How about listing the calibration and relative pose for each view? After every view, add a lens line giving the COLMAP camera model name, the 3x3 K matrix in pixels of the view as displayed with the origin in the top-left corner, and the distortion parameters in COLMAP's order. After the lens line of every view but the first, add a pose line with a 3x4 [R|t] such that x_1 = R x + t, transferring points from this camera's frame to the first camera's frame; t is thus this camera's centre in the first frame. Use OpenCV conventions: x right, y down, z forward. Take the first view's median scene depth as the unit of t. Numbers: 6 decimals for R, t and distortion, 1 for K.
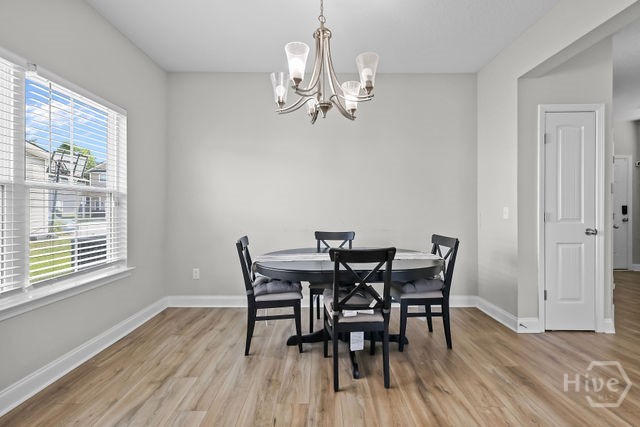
lens RADIAL K [[293.6, 0, 319.5], [0, 293.6, 208.6], [0, 0, 1]] dist [0.001250, 0.000116]
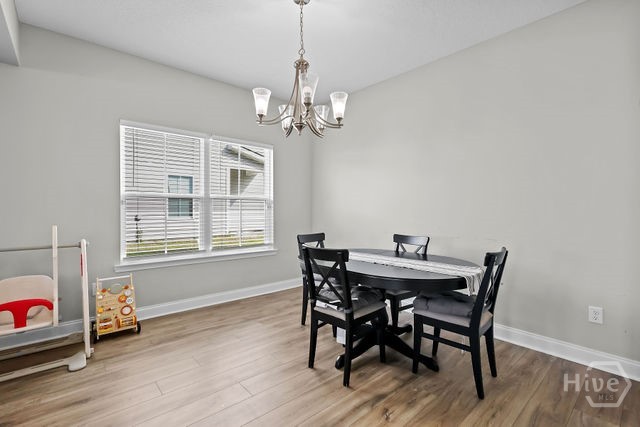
lens RADIAL K [[292.7, 0, 320.0], [0, 292.7, 213.5], [0, 0, 1]] dist [0.001751, 0.000404]
pose [[0.666236, 0.013555, -0.745618, 0.858567], [-0.008737, 0.999908, 0.010372, -0.000927], [0.745690, -0.000396, 0.666293, 0.232490]]
